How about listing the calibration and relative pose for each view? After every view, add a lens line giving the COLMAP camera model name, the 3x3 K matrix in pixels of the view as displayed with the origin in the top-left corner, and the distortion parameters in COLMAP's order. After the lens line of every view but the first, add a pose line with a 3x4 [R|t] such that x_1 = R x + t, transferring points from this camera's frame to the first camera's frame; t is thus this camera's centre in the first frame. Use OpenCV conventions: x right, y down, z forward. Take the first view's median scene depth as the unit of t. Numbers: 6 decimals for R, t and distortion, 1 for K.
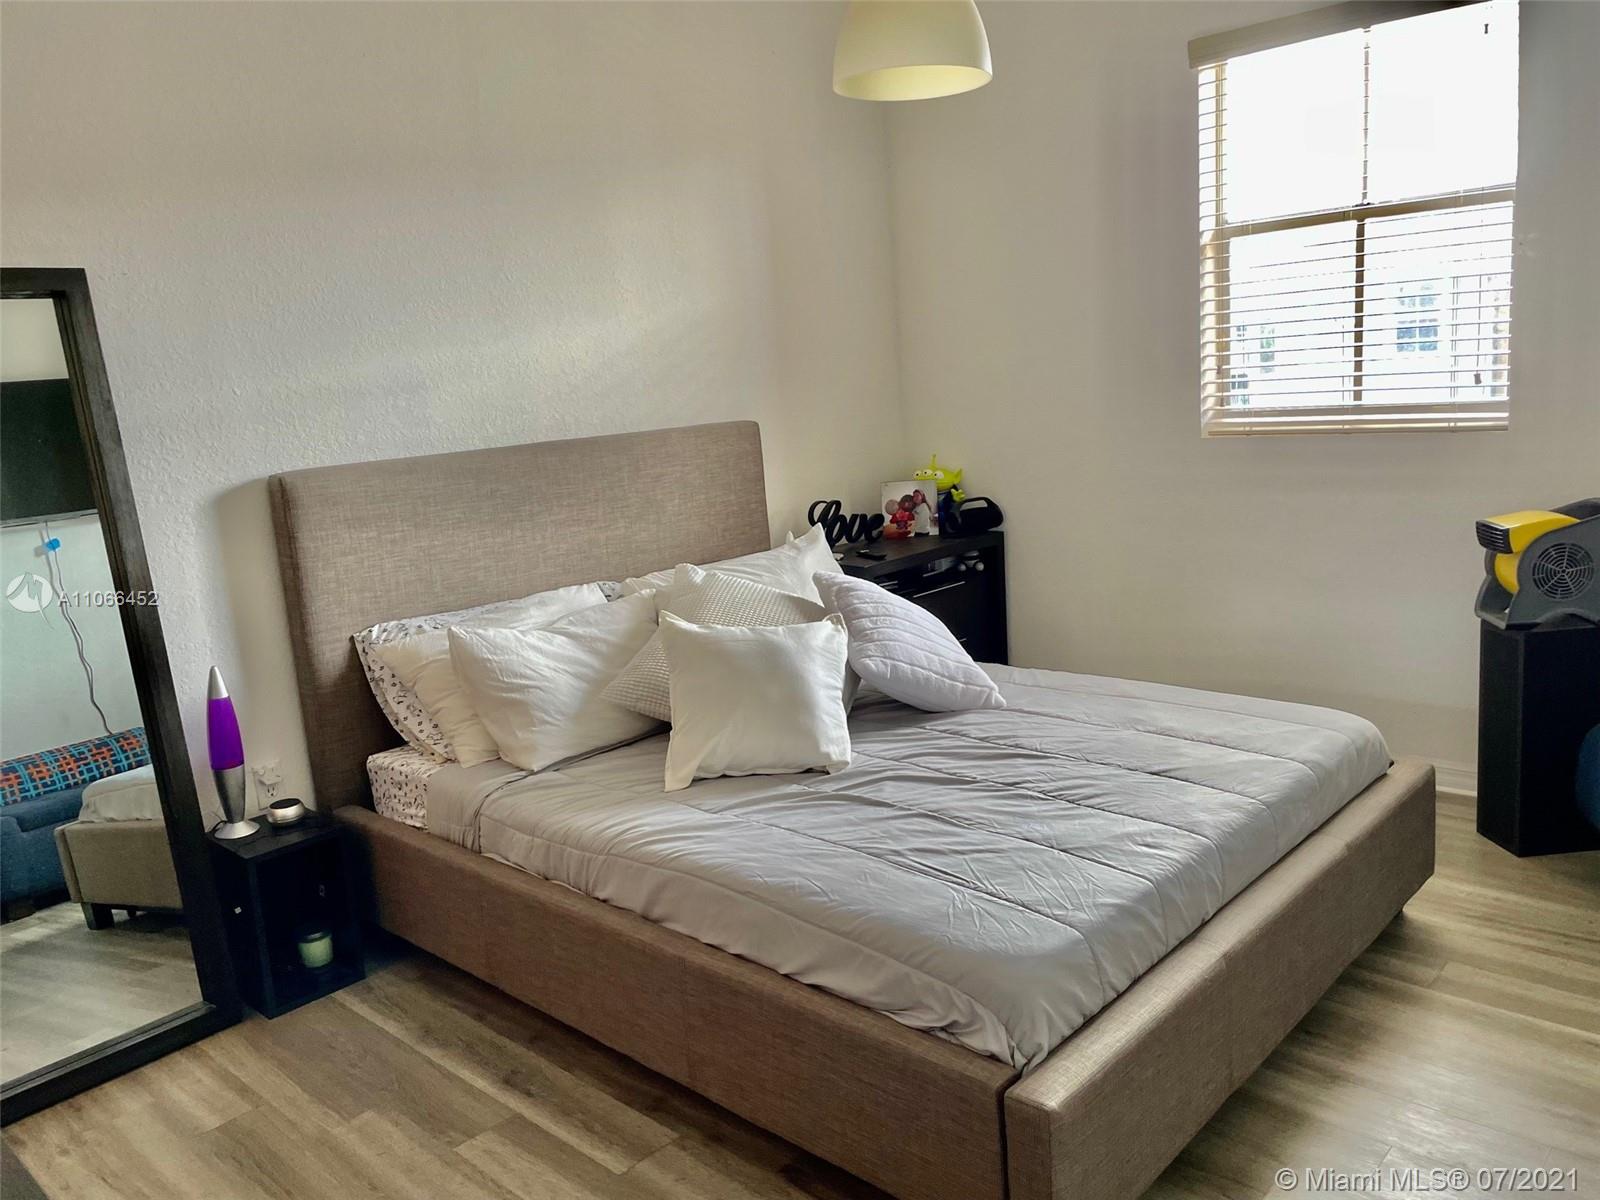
lens RADIAL K [[1197.6, 0, 800.0], [0, 1197.6, 600.0], [0, 0, 1]] dist [0.072004, -0.114217]
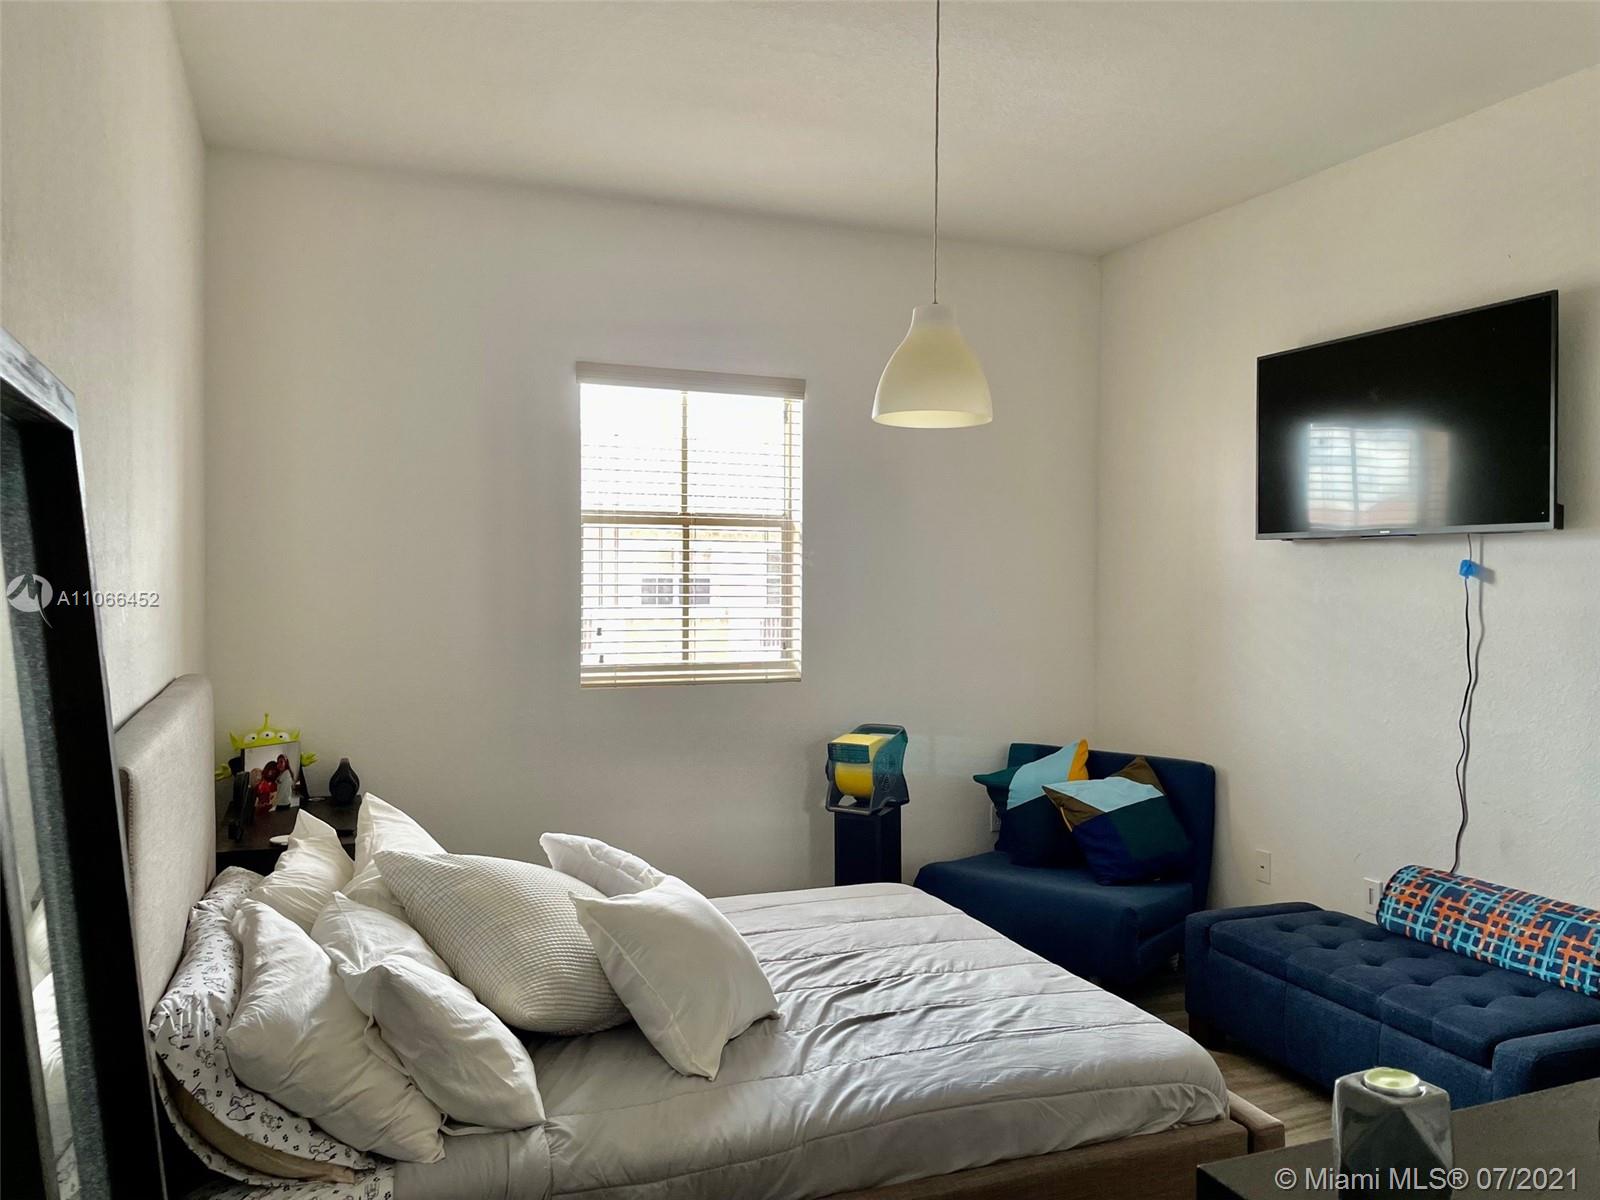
lens RADIAL K [[1197.6, 0, 800.0], [0, 1197.6, 600.0], [0, 0, 1]] dist [0.072004, -0.114217]
pose [[0.434324, 0.055067, 0.899072, -0.863493], [0.135896, 0.982699, -0.125838, -0.067690], [-0.890446, 0.176835, 0.419326, 0.465040]]
